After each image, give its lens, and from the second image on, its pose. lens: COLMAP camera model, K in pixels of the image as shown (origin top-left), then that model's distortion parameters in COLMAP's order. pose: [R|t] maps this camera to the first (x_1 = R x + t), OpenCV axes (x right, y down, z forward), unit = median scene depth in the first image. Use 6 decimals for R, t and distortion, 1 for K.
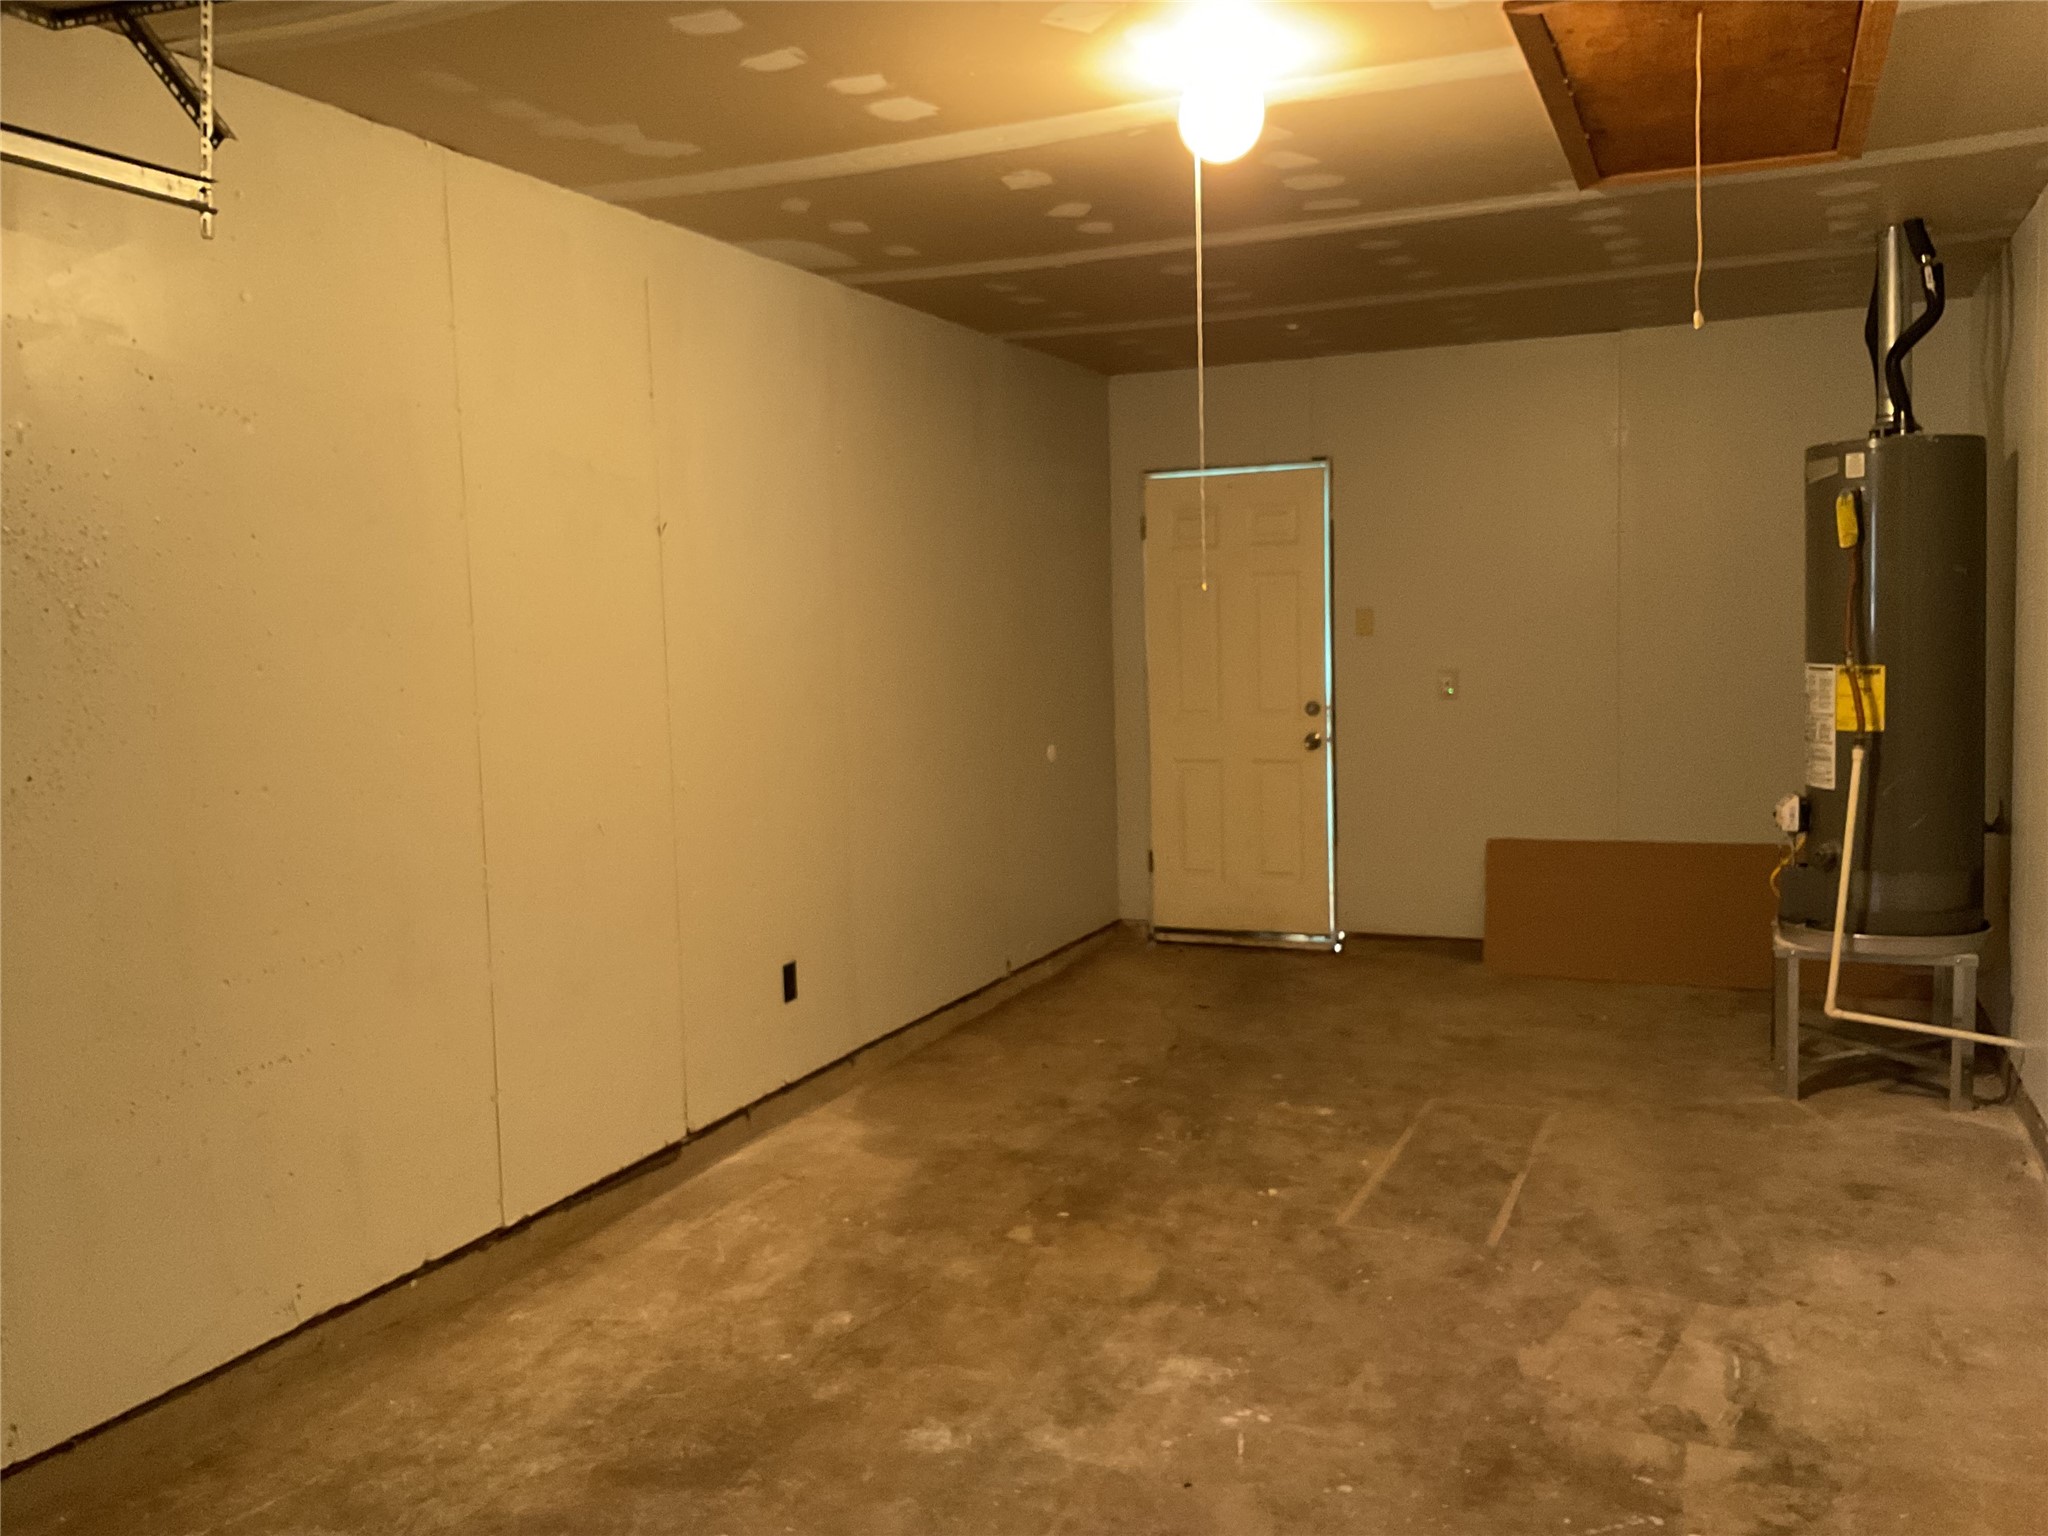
lens RADIAL K [[1693.0, 0, 1014.4], [0, 1693.0, 766.3], [0, 0, 1]] dist [0.101022, -0.209272]
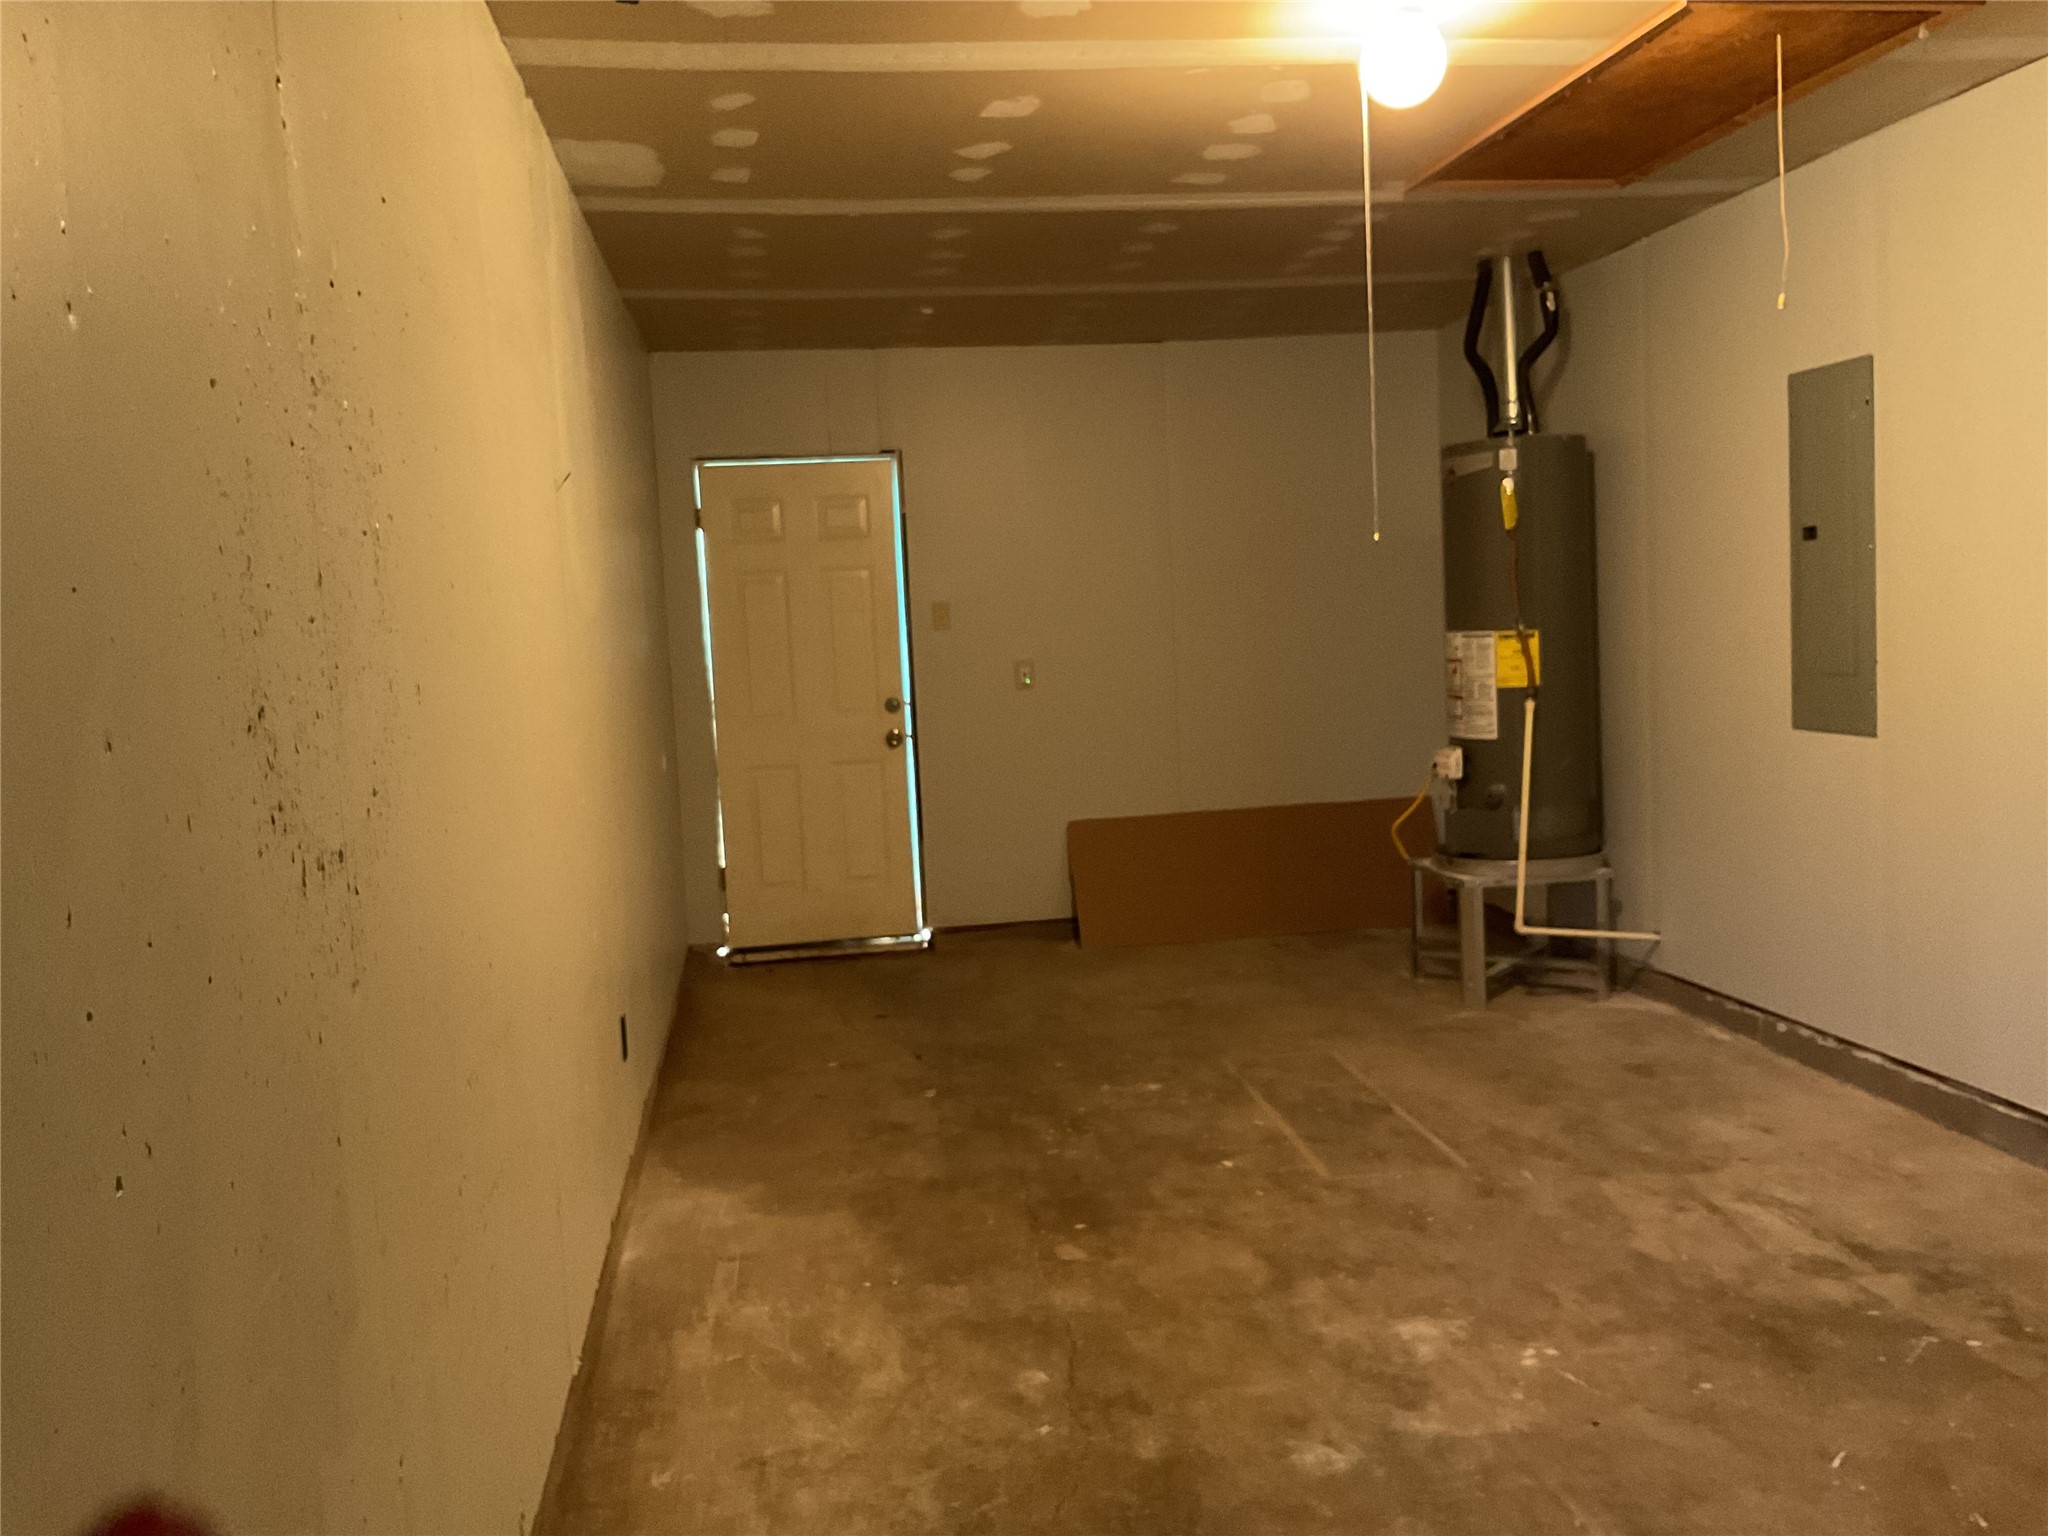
lens RADIAL K [[1693.0, 0, 1014.4], [0, 1693.0, 766.3], [0, 0, 1]] dist [0.101022, -0.209272]
pose [[0.851595, -0.061224, 0.520612, -0.471533], [0.071082, 0.997470, 0.001028, 0.008949], [-0.519358, 0.036131, 0.853793, 0.214797]]
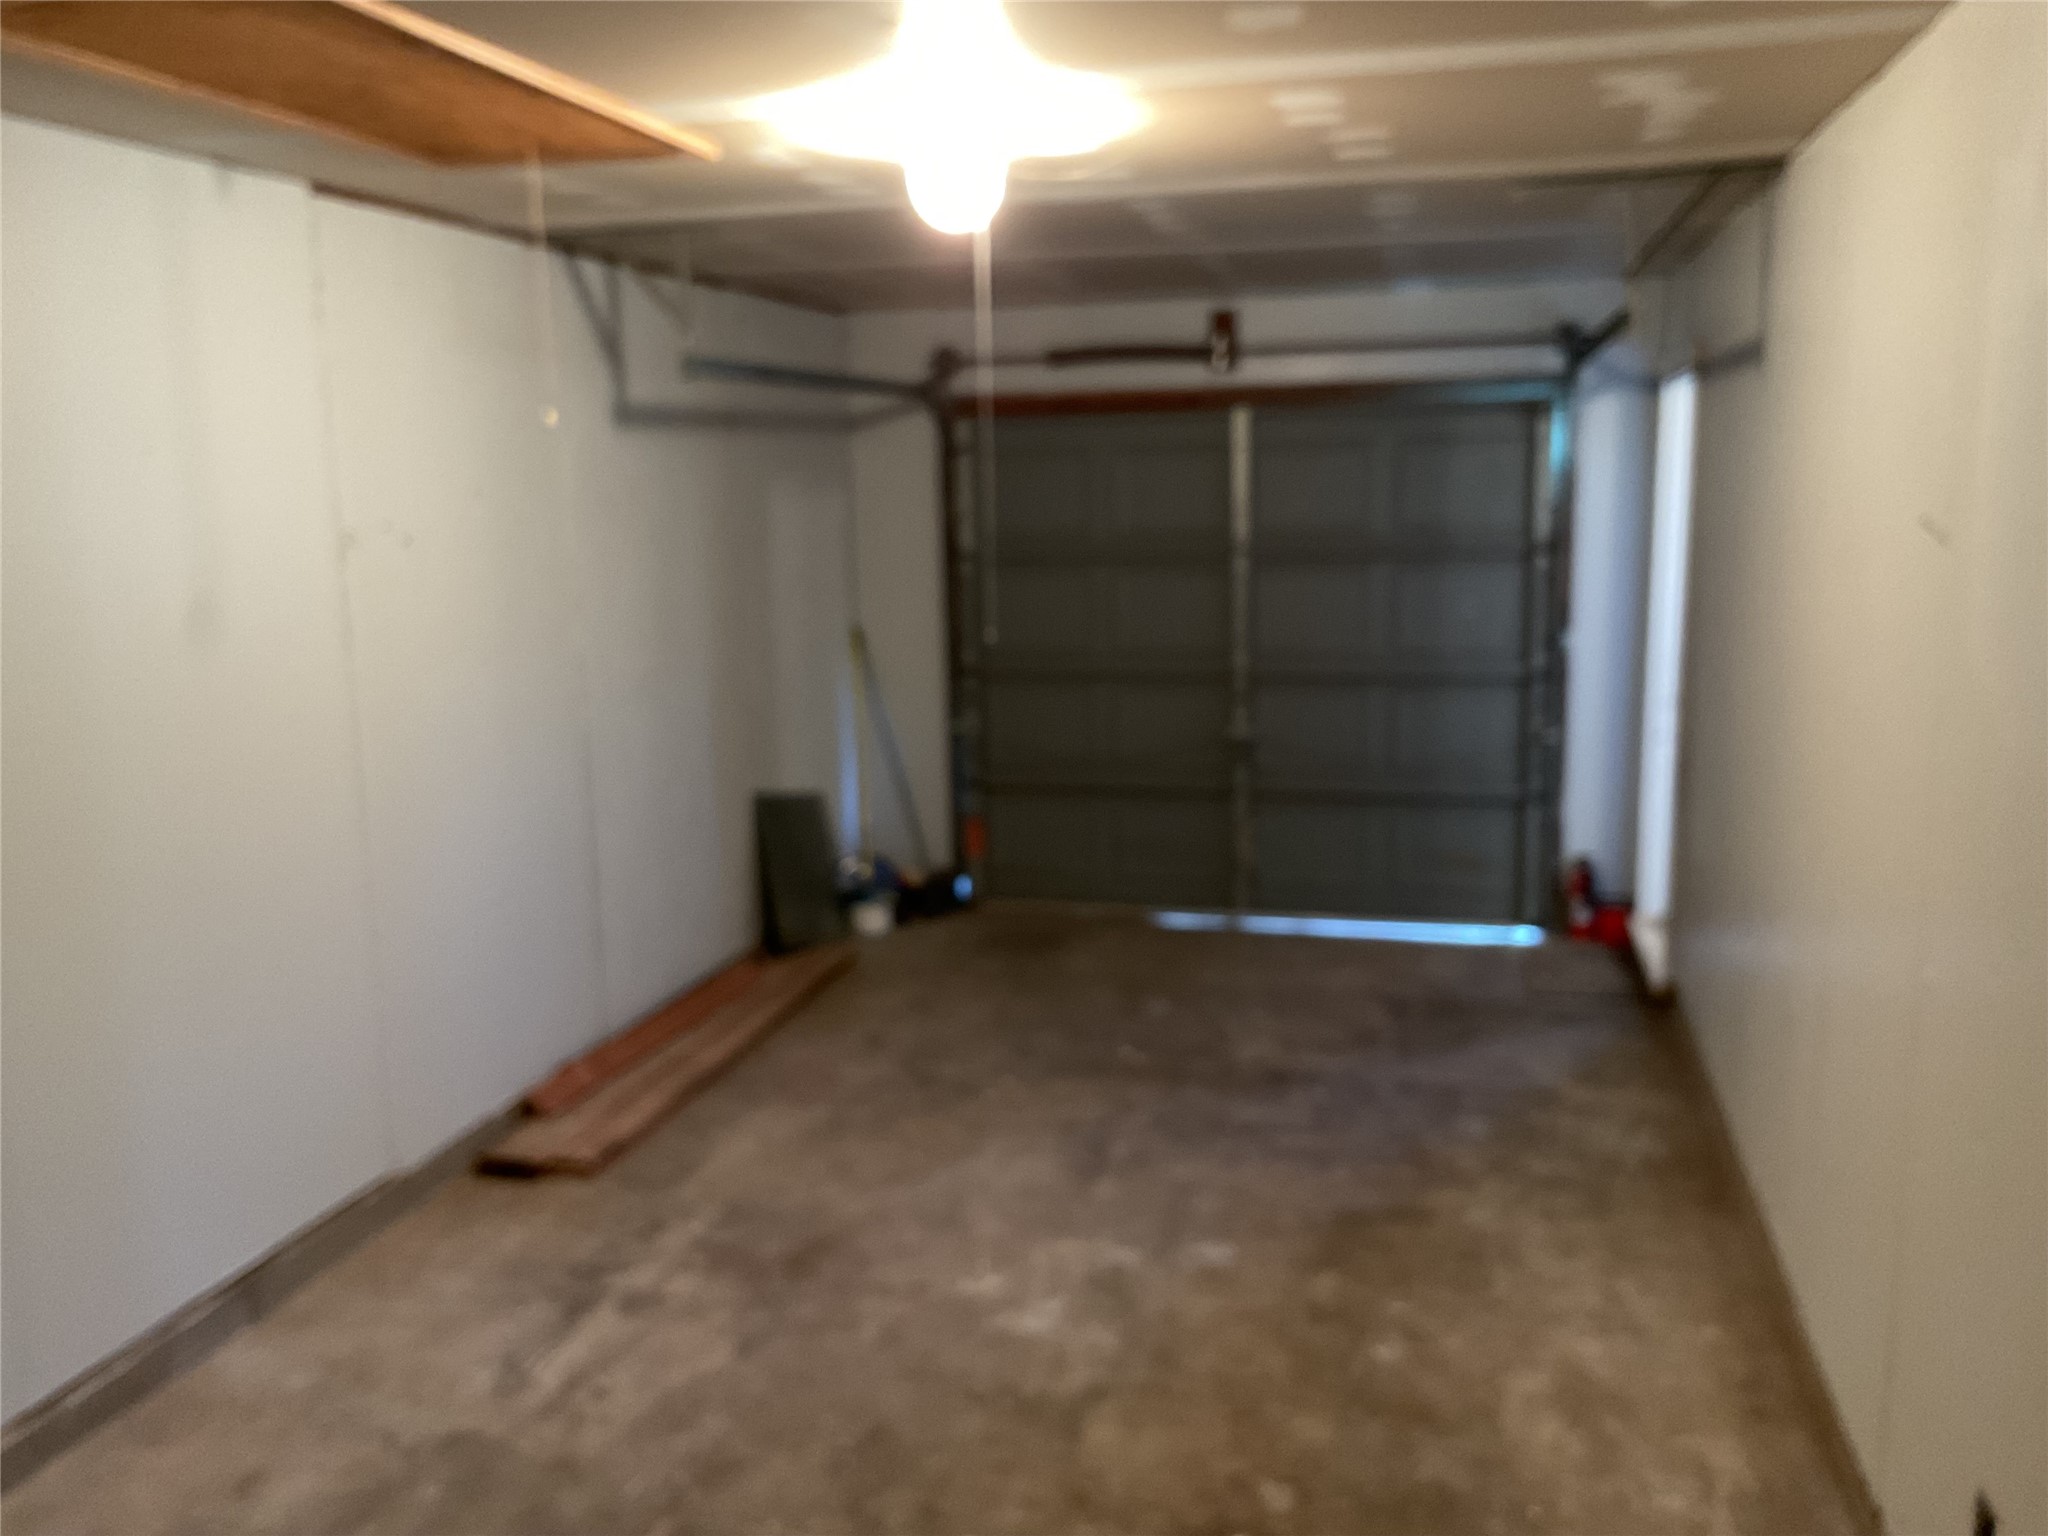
lens RADIAL K [[1716.4, 0, 1024.0], [0, 1716.4, 768.0], [0, 0, 1]] dist [0.067098, -0.214316]
pose [[-0.985477, 0.073174, -0.153235, 0.201467], [0.032660, 0.967220, 0.251832, -0.225782], [0.166640, 0.243170, -0.955562, 1.585844]]
